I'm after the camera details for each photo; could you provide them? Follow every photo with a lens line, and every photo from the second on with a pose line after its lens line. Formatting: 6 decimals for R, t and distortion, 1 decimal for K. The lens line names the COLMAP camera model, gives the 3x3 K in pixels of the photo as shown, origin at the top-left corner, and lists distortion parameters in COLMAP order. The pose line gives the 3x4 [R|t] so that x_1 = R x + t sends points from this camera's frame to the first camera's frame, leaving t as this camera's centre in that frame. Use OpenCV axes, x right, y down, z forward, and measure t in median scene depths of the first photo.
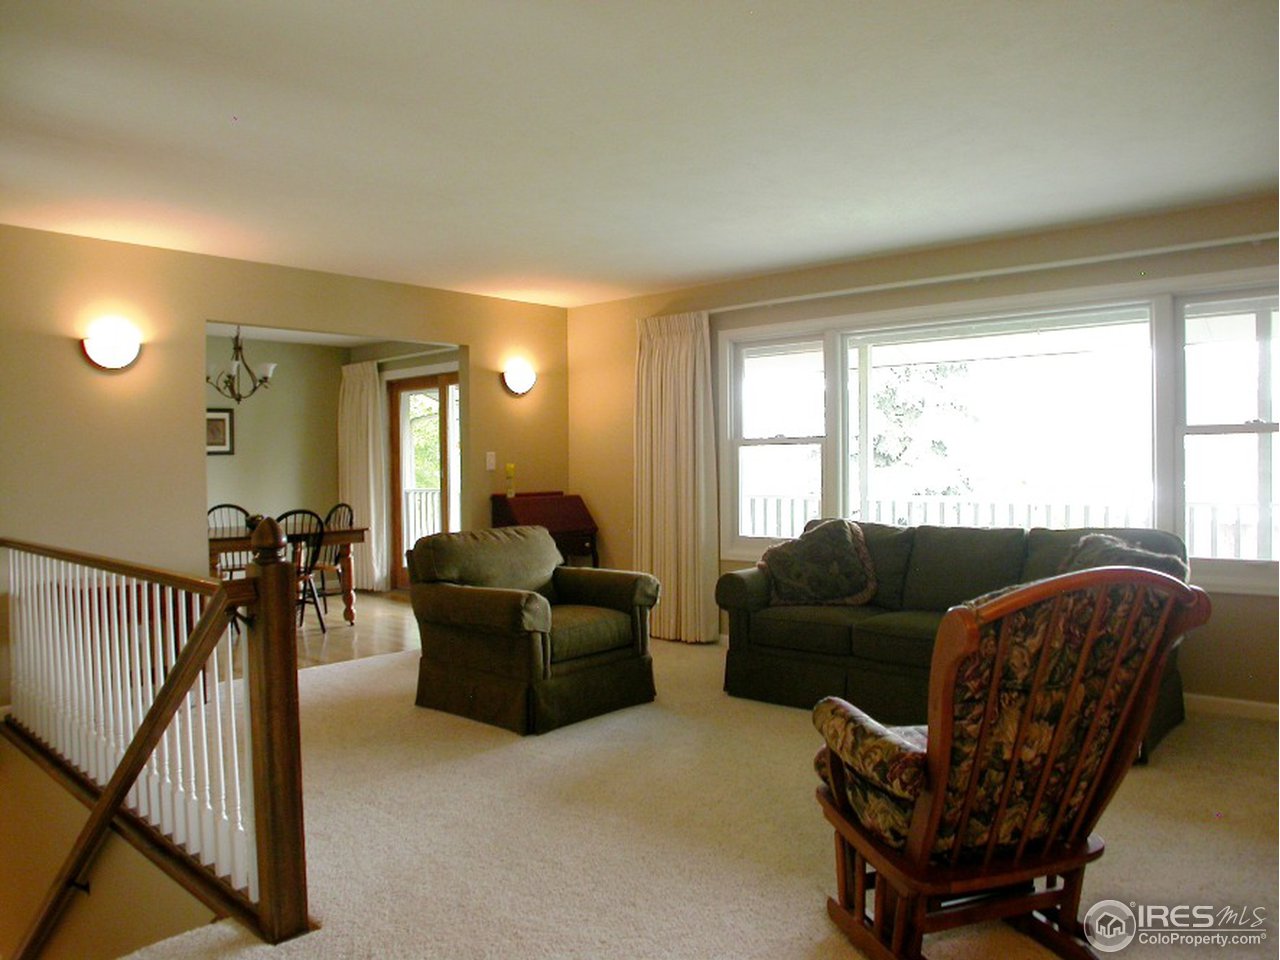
lens RADIAL K [[915.0, 0, 640.0], [0, 915.0, 480.0], [0, 0, 1]] dist [-0.111301, 0.005130]
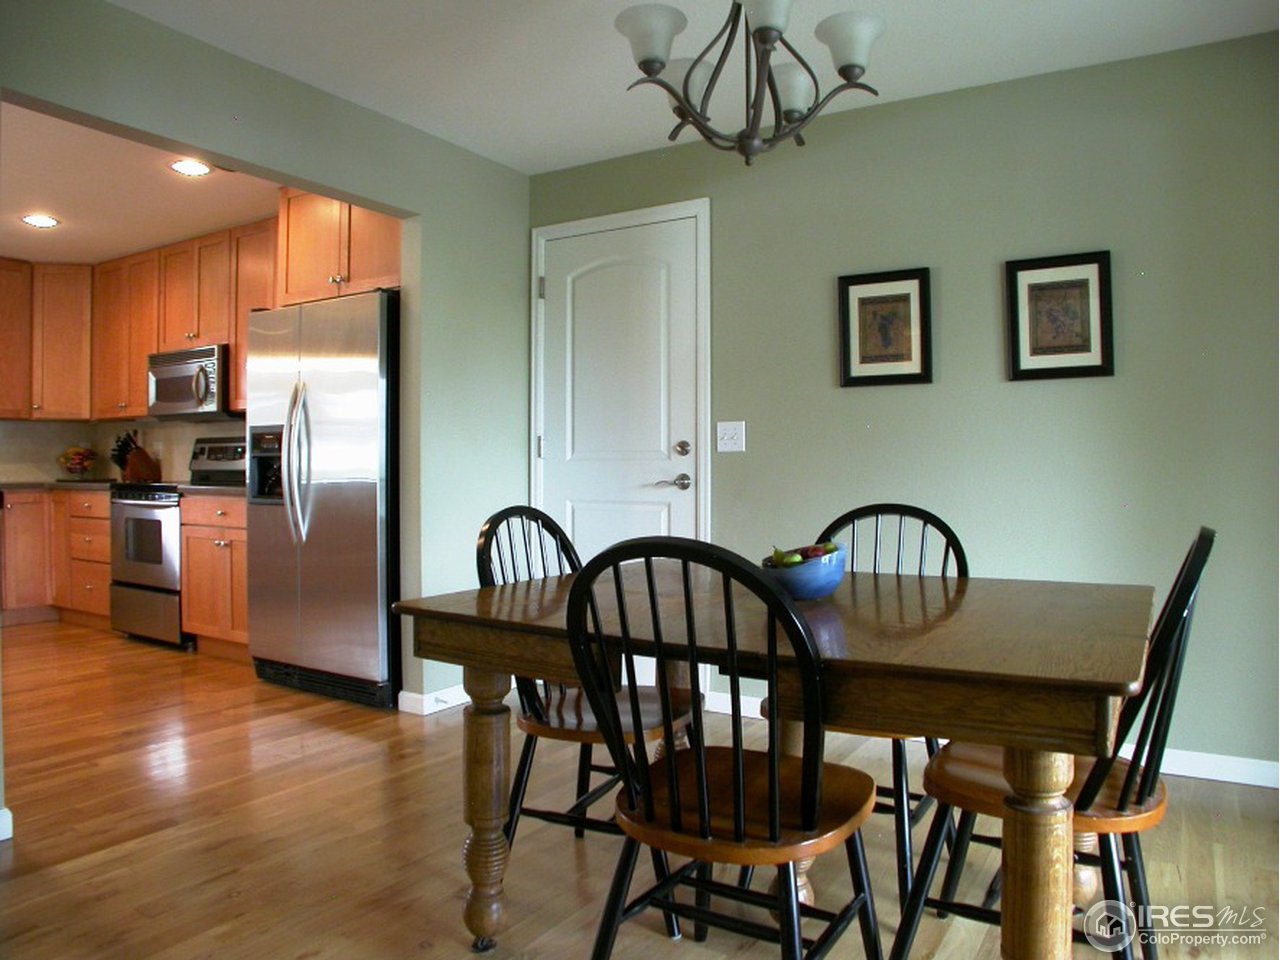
lens RADIAL K [[915.0, 0, 640.0], [0, 915.0, 480.0], [0, 0, 1]] dist [-0.111301, 0.005130]
pose [[0.179406, 0.021978, -0.983530, -0.138968], [-0.015187, 0.999693, 0.019569, 0.011007], [0.983658, 0.011427, 0.179685, 0.783871]]
